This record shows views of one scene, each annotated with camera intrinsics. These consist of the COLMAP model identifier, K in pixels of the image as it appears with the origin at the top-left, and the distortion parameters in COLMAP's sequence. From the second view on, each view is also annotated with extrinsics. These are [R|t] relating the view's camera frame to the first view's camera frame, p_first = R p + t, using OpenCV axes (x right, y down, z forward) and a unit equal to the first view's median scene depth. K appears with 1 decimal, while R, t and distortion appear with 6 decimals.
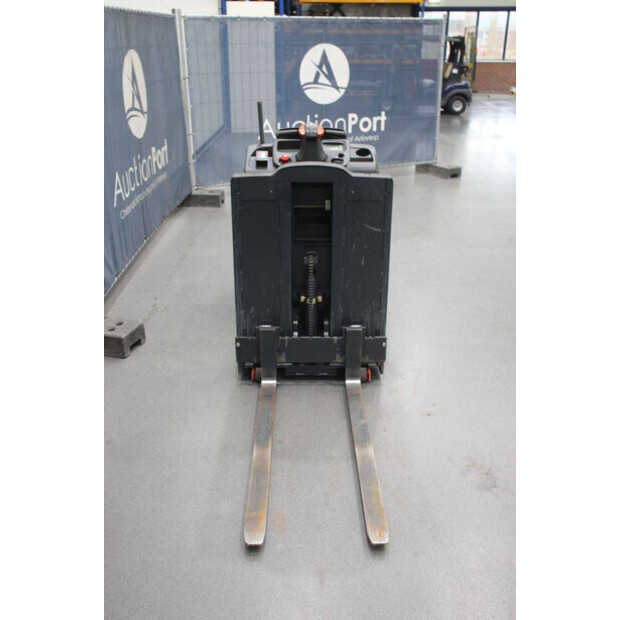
lens RADIAL K [[647.0, 0, 263.3], [0, 647.0, 274.3], [0, 0, 1]] dist [-0.002386, 0.012514]
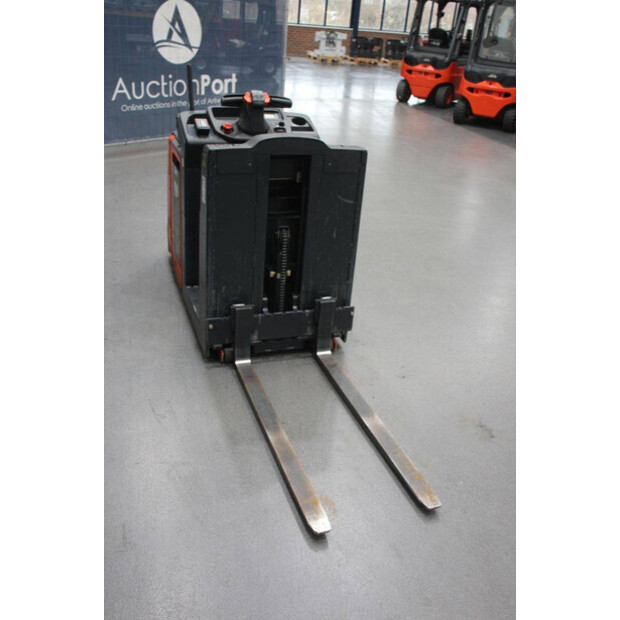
lens RADIAL K [[647.0, 0, 263.3], [0, 647.0, 274.3], [0, 0, 1]] dist [-0.002386, 0.012514]
pose [[0.945019, -0.064656, 0.320561, -0.264543], [0.044412, 0.996553, 0.070075, -0.030737], [-0.323987, -0.051986, 0.944632, 0.082025]]
